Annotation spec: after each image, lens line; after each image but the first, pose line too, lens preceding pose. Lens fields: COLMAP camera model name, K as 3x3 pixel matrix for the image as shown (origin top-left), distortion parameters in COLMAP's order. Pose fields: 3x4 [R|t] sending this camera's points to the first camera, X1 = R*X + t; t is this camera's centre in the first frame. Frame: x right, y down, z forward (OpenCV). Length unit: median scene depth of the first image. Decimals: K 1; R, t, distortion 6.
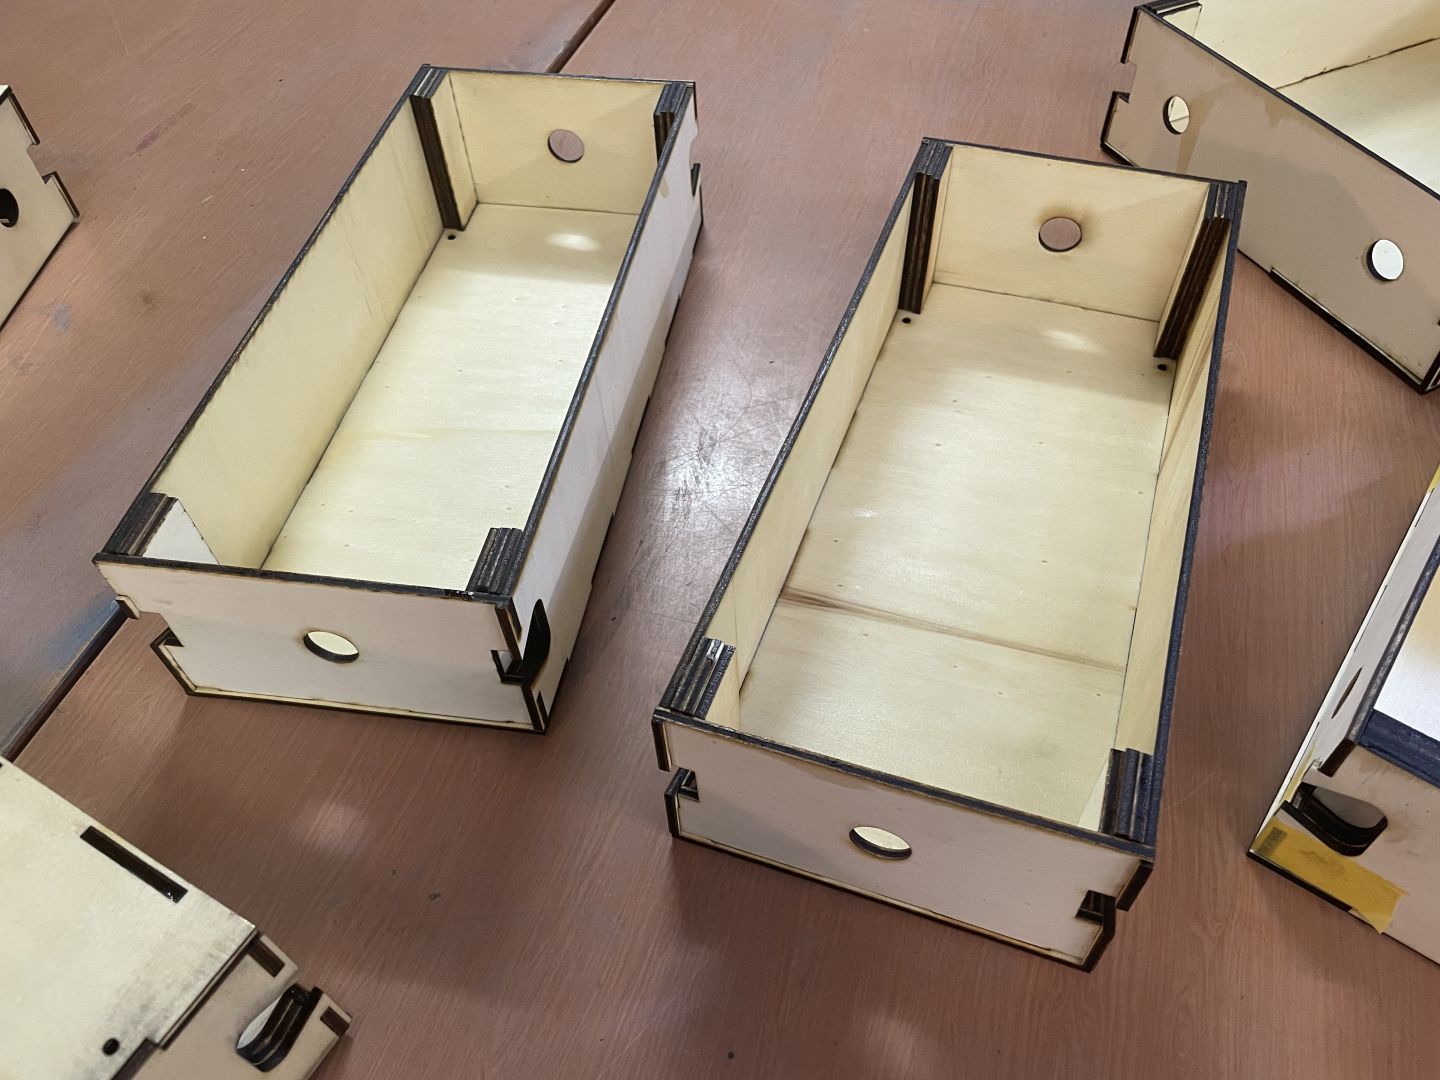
lens RADIAL K [[1085.5, 0, 720.0], [0, 1085.5, 540.0], [0, 0, 1]] dist [0.004070, 0.003925]
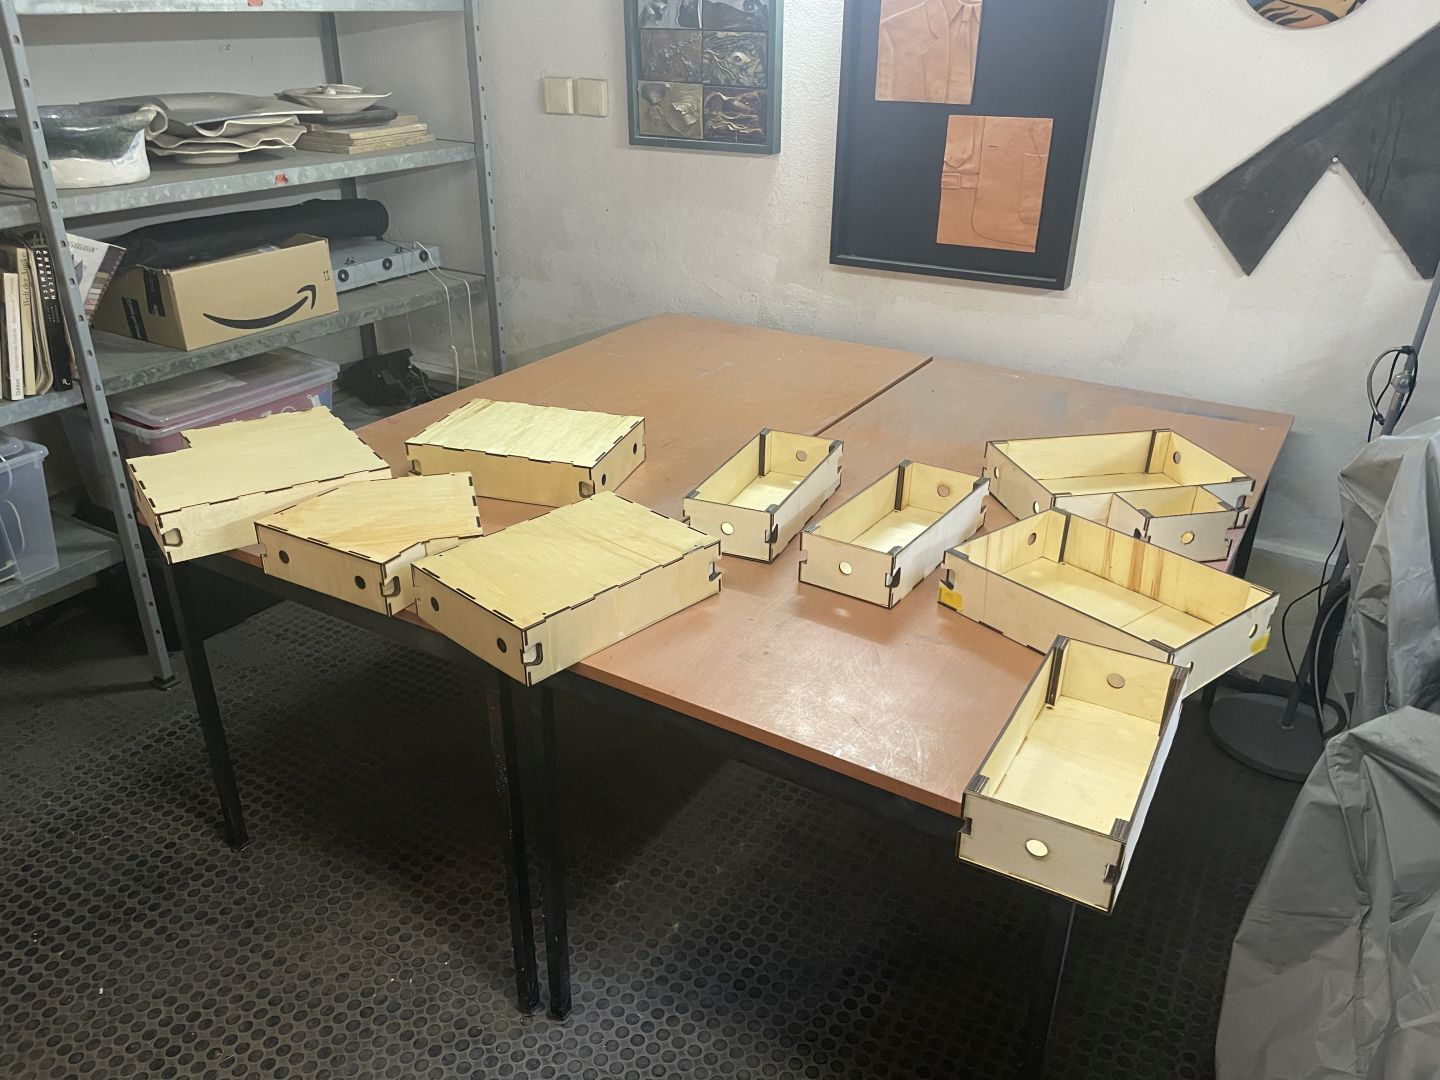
lens RADIAL K [[1085.5, 0, 720.0], [0, 1085.5, 540.0], [0, 0, 1]] dist [0.004070, 0.003925]
pose [[0.968676, 0.143020, -0.203007, 0.387210], [-0.214929, 0.892341, -0.396903, 1.480859], [0.124387, 0.428103, 0.895129, -2.246270]]
